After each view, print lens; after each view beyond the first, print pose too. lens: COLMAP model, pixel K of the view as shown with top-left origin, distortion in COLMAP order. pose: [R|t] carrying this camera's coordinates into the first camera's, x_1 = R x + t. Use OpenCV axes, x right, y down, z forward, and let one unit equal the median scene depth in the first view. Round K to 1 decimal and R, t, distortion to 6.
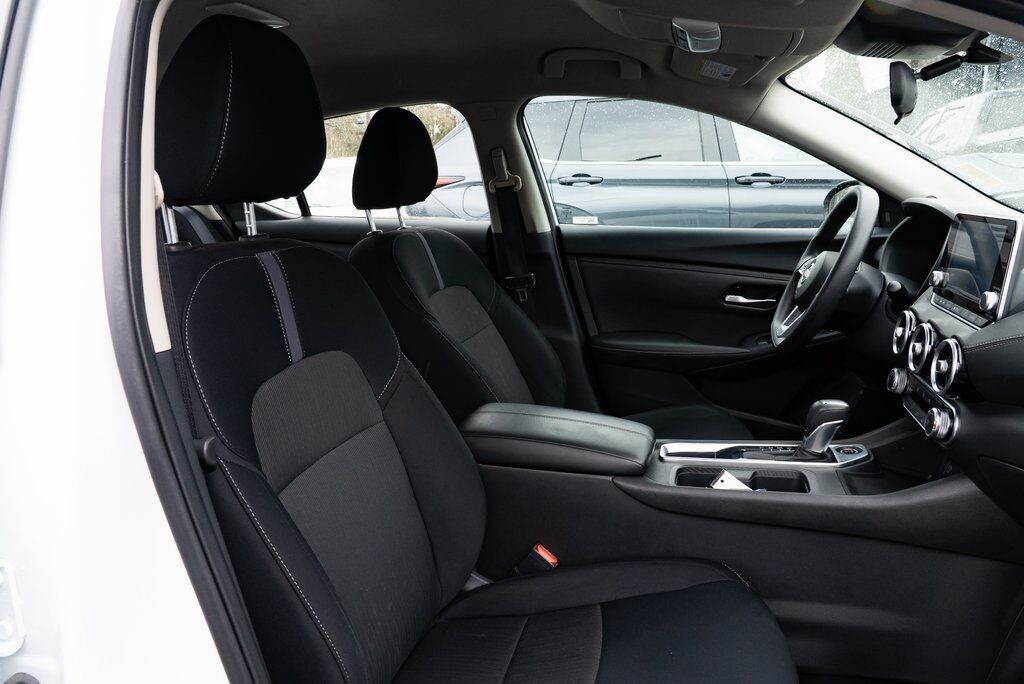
lens RADIAL K [[700.8, 0, 512.0], [0, 700.8, 342.0], [0, 0, 1]] dist [-0.033937, 0.026005]
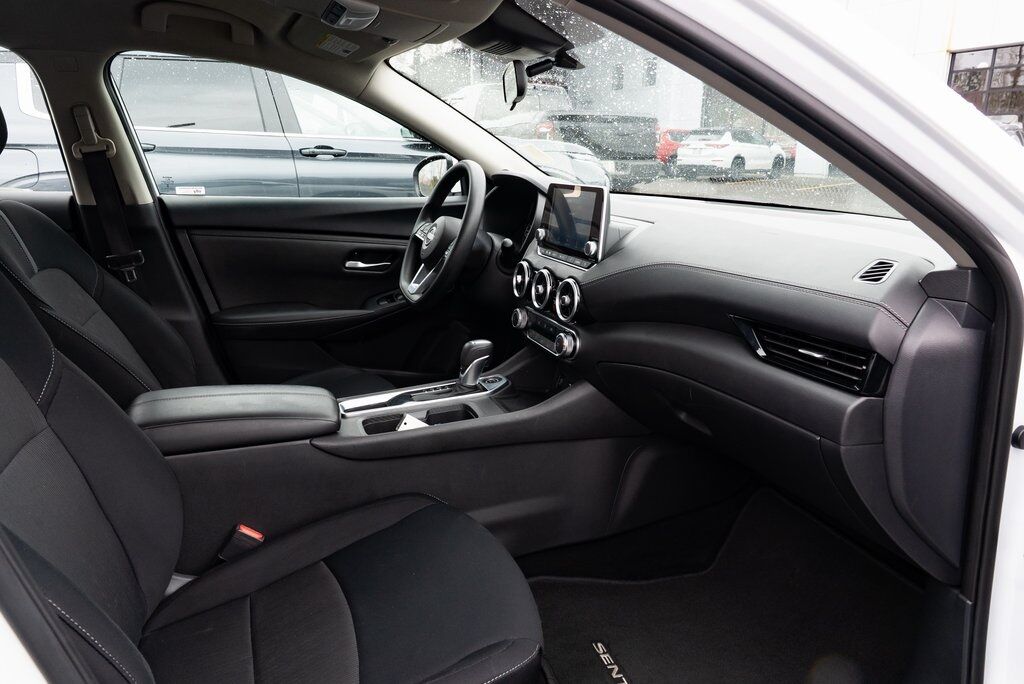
lens RADIAL K [[700.8, 0, 512.0], [0, 700.8, 342.0], [0, 0, 1]] dist [-0.033937, 0.026005]
pose [[0.801719, -0.123043, 0.584900, -0.187902], [0.101041, 0.992397, 0.070271, 0.007667], [-0.589099, 0.002761, 0.808056, -0.005190]]
